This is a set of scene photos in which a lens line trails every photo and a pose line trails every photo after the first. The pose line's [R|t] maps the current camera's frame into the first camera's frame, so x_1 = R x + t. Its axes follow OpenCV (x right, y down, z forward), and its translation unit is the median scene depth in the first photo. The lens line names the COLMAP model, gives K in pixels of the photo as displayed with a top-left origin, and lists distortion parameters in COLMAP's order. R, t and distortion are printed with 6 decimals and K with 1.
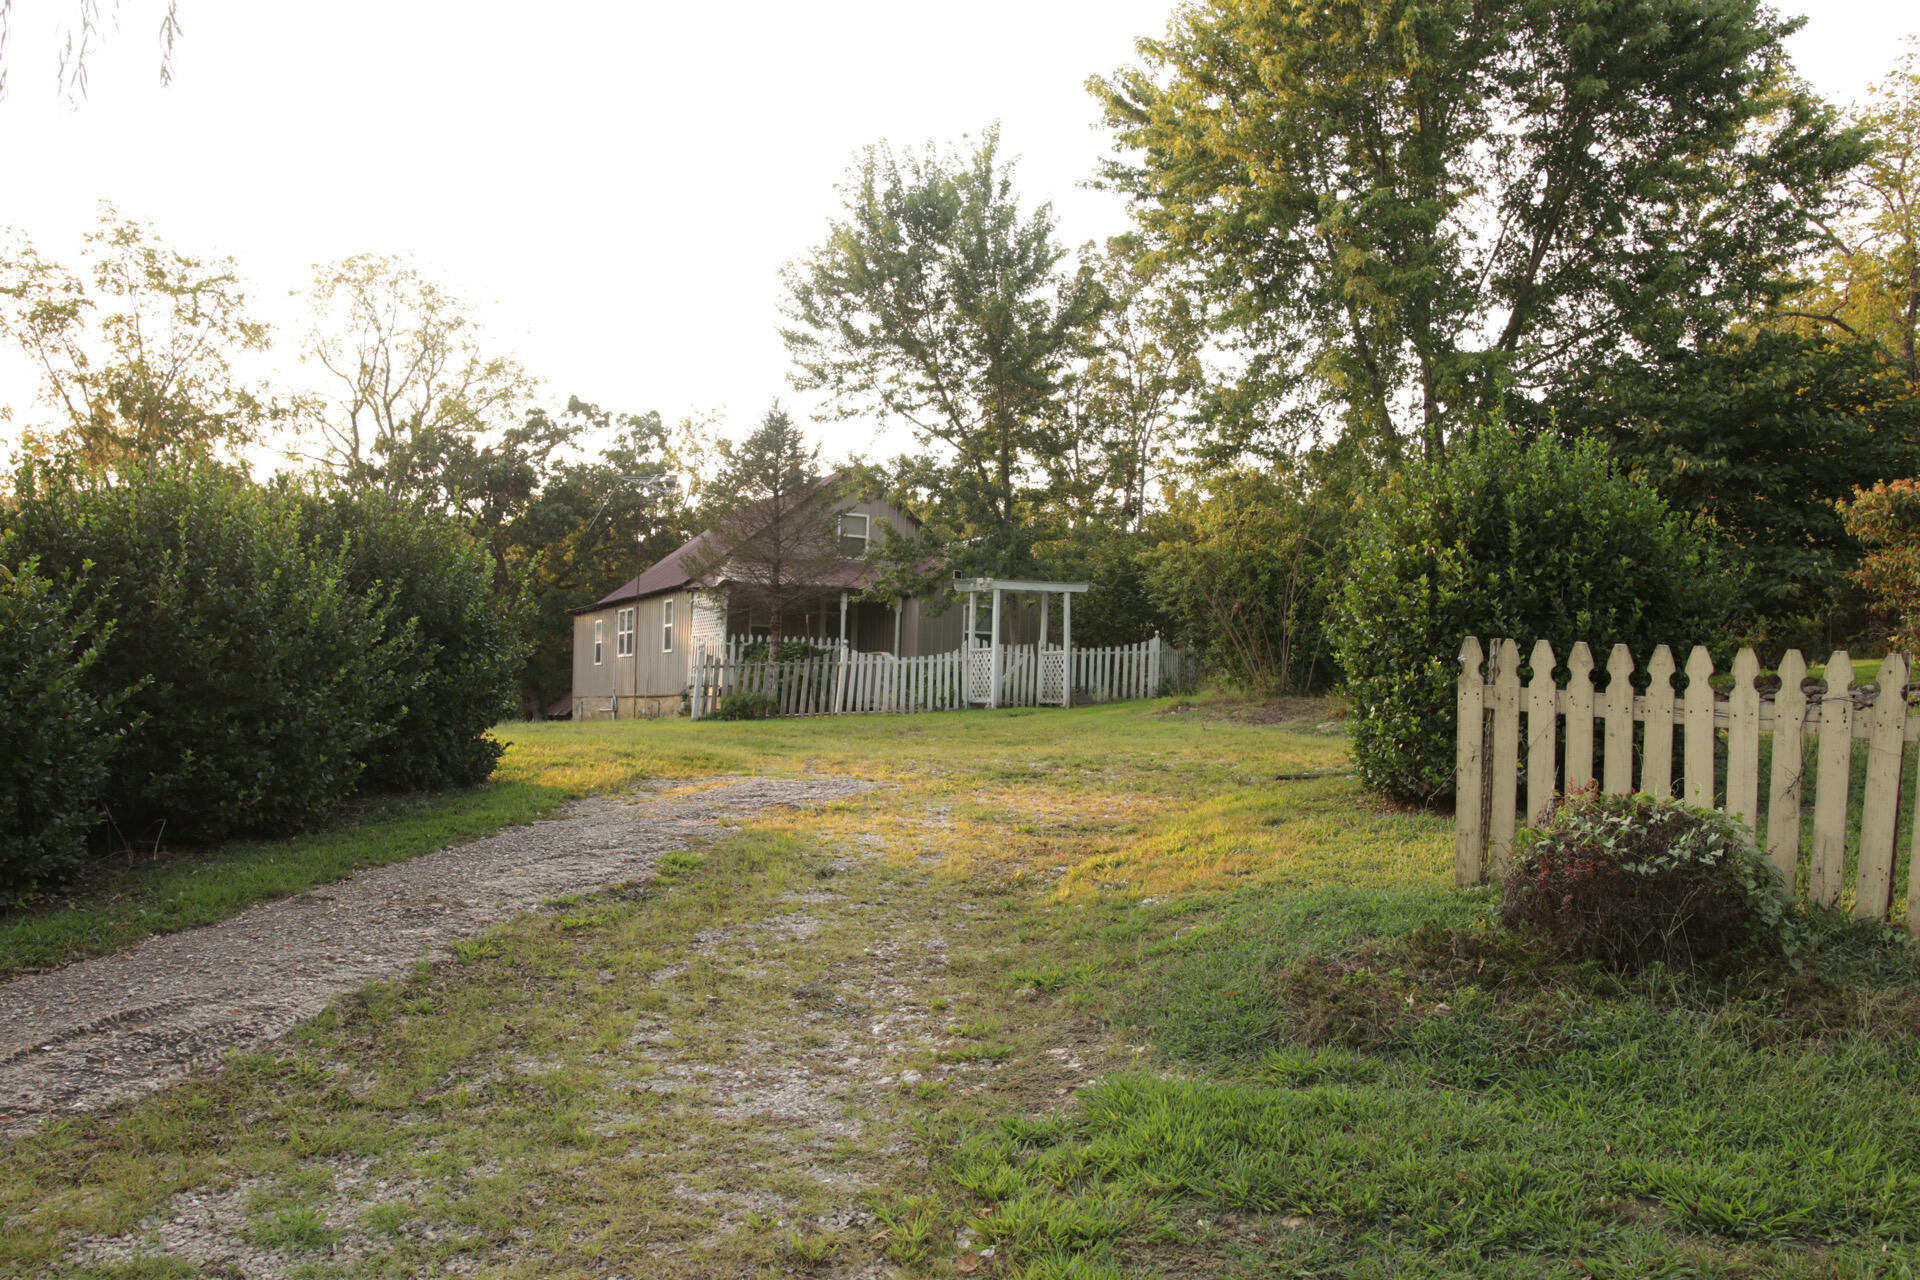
lens RADIAL K [[1592.8, 0, 948.7], [0, 1592.8, 639.4], [0, 0, 1]] dist [-0.084872, 0.070528]
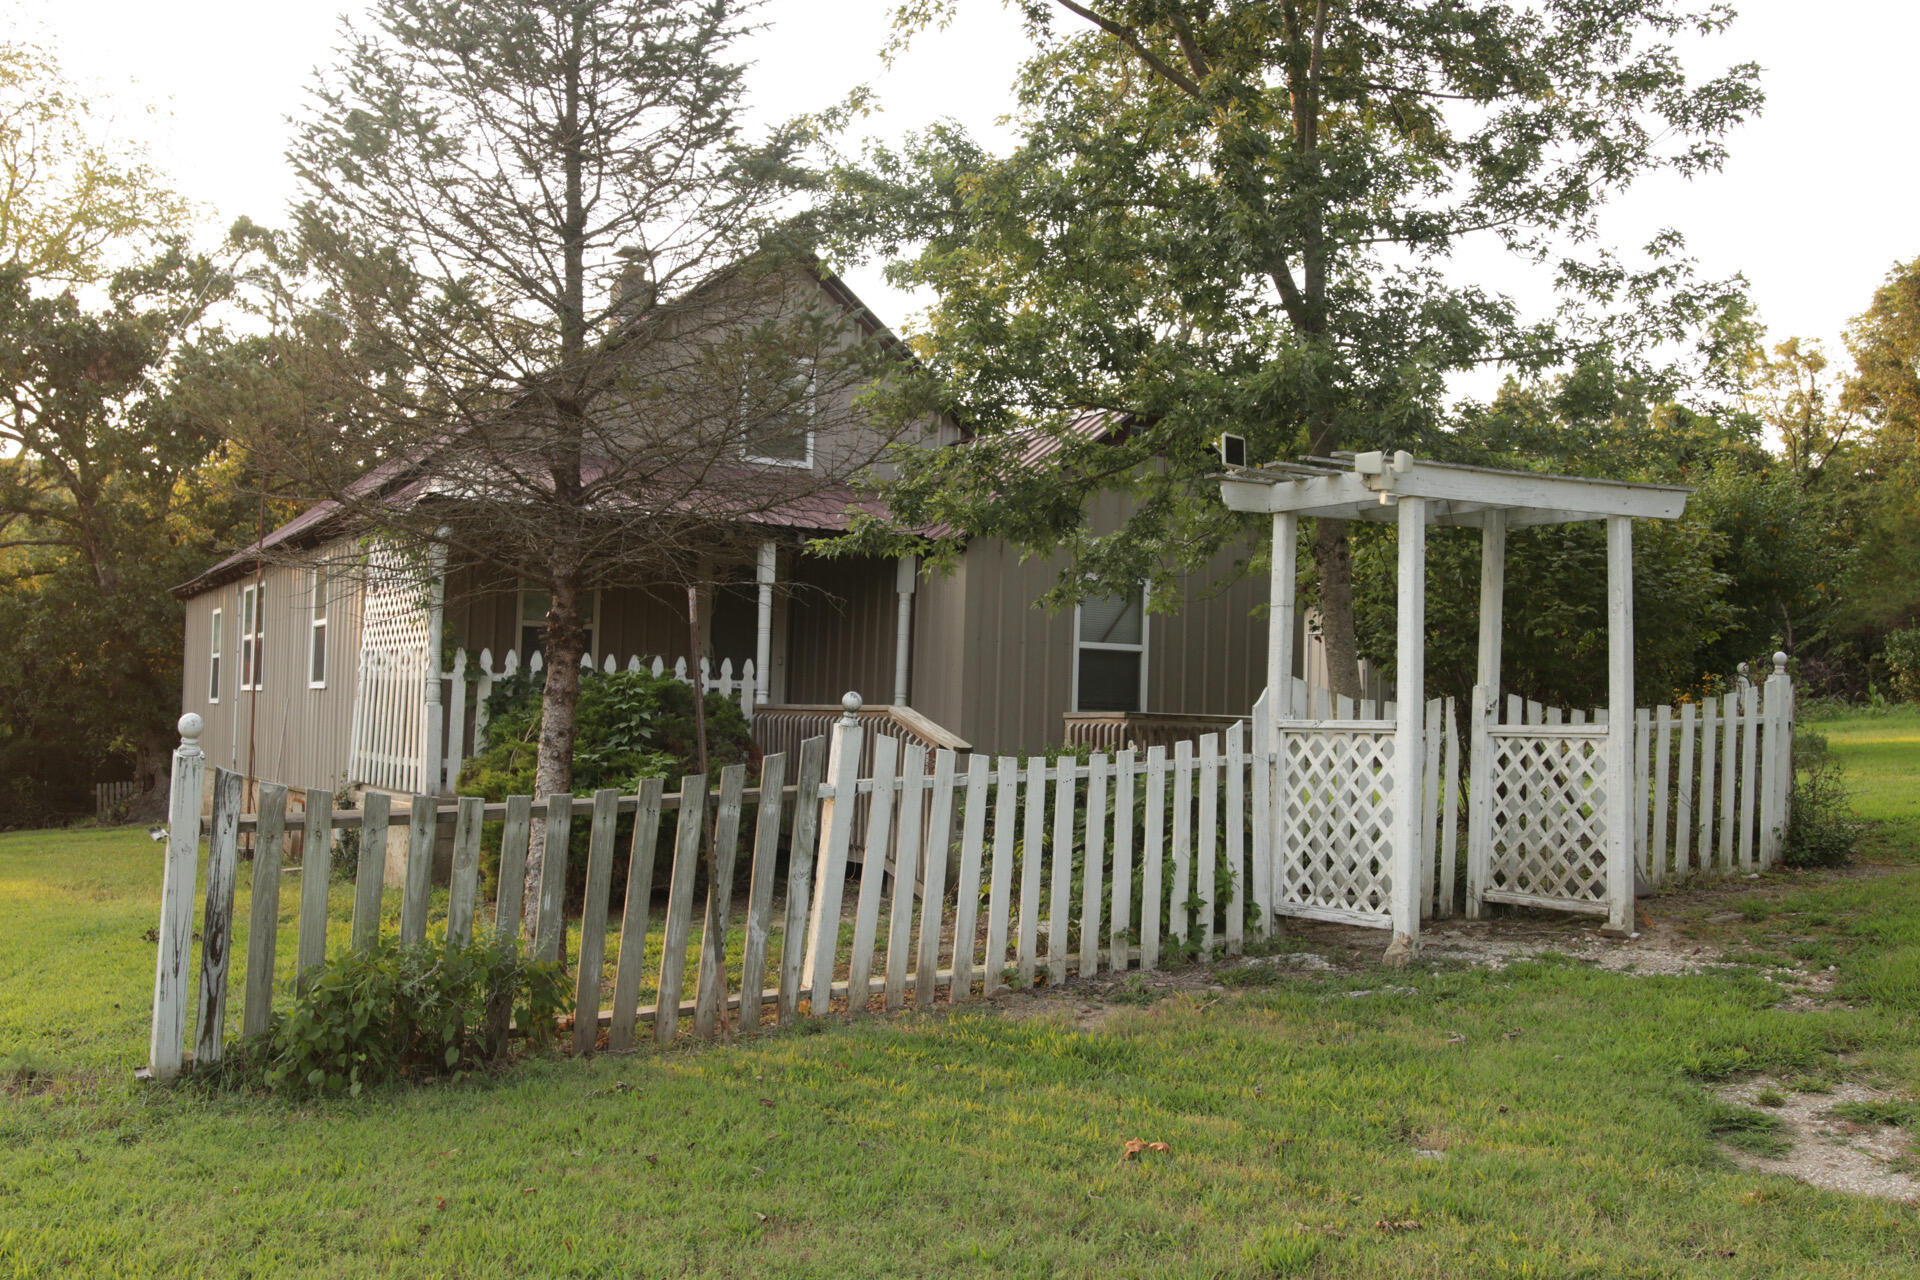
lens RADIAL K [[1775.8, 0, 960.0], [0, 1775.8, 640.0], [0, 0, 1]] dist [-0.097120, 0.159078]
pose [[0.996068, 0.006183, 0.088373, -0.059066], [-0.006385, 0.999978, 0.002009, -0.006842], [-0.088359, -0.002565, 0.996085, 0.597767]]
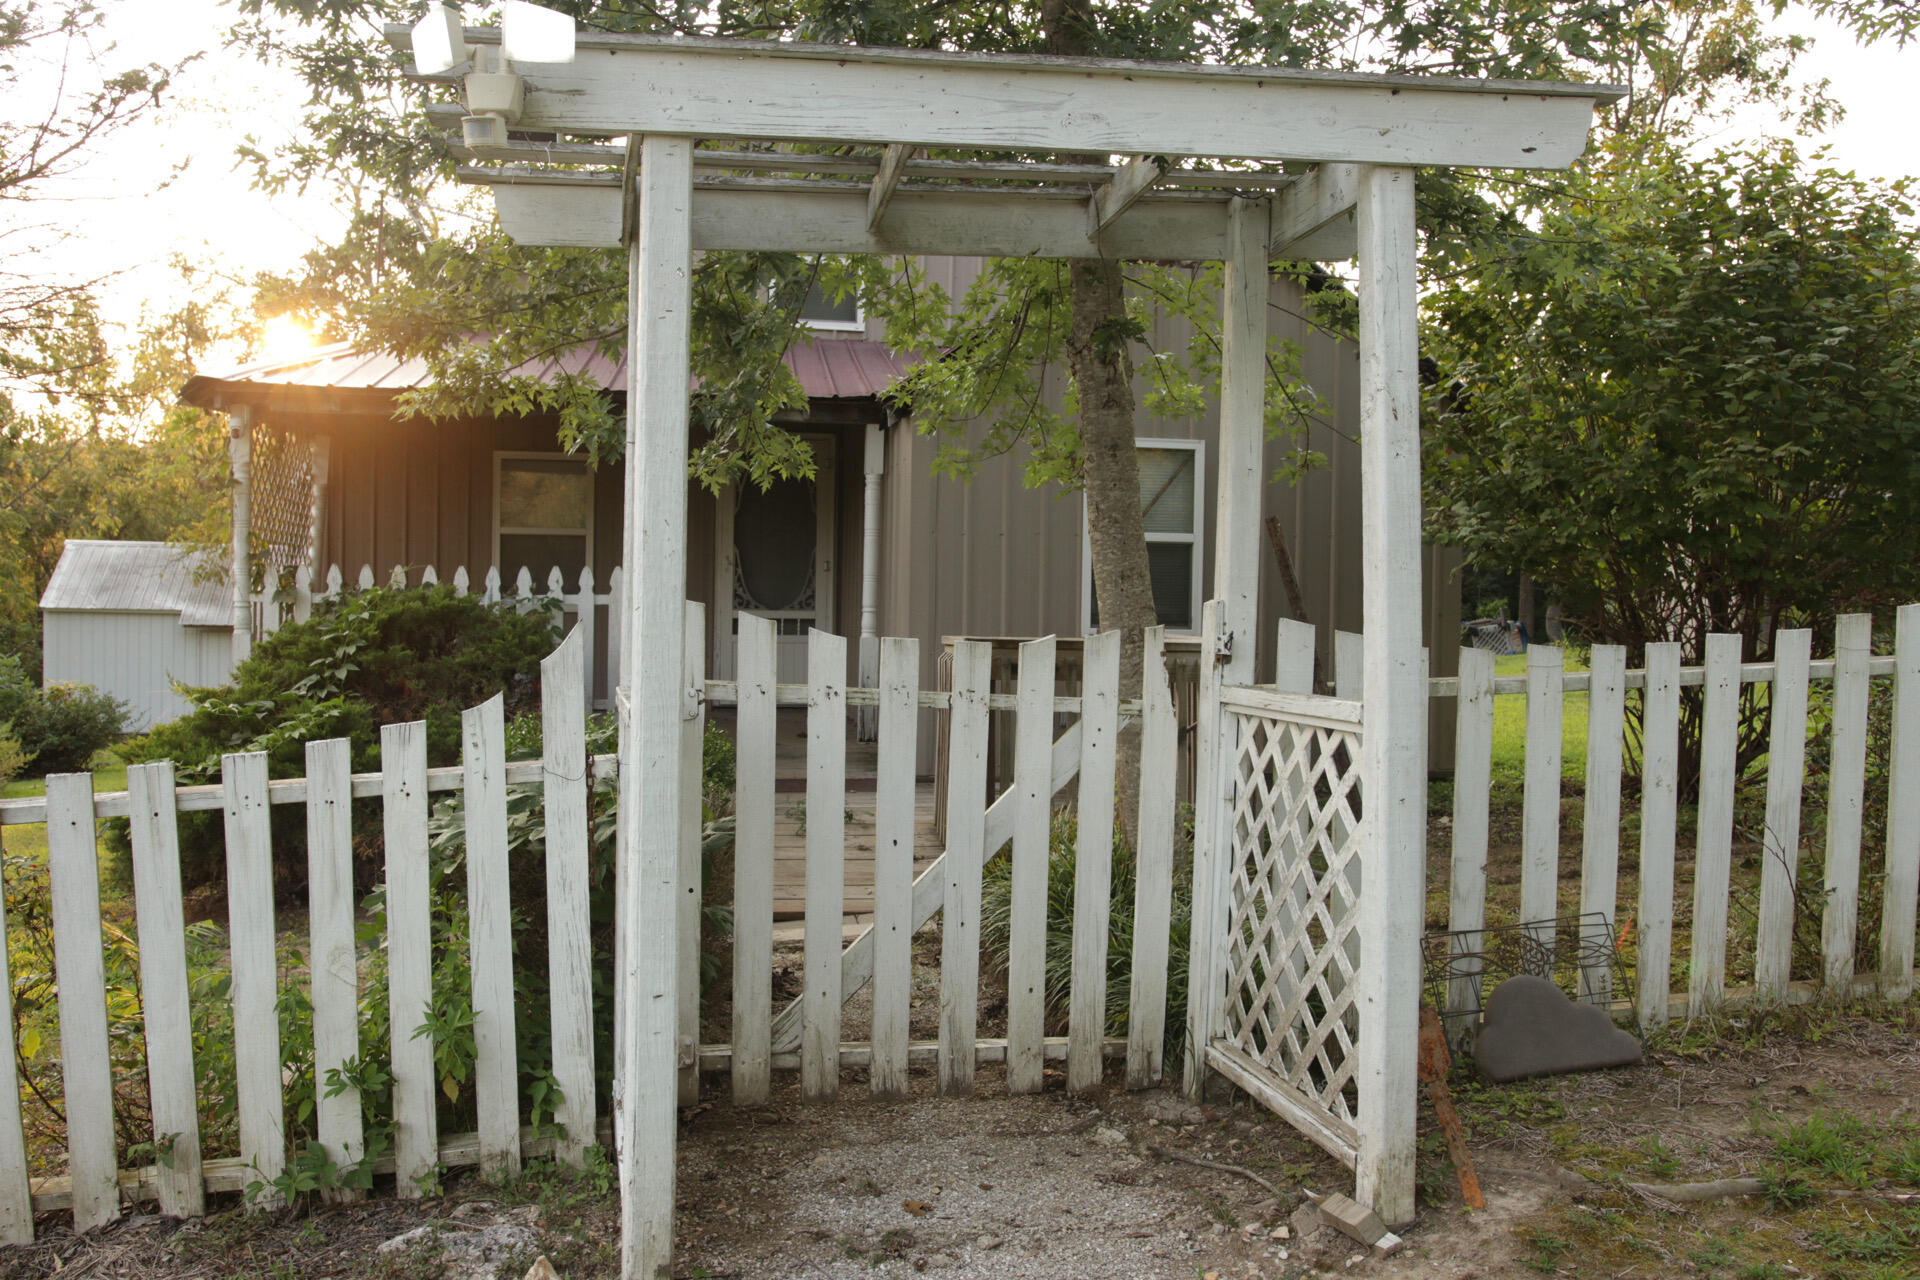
lens RADIAL K [[1592.8, 0, 948.7], [0, 1592.8, 639.4], [0, 0, 1]] dist [-0.084872, 0.070528]
pose [[0.968198, -0.007580, -0.250071, 0.061717], [0.023592, 0.997853, 0.061095, -0.004274], [0.249071, -0.065051, 0.966298, 0.755201]]
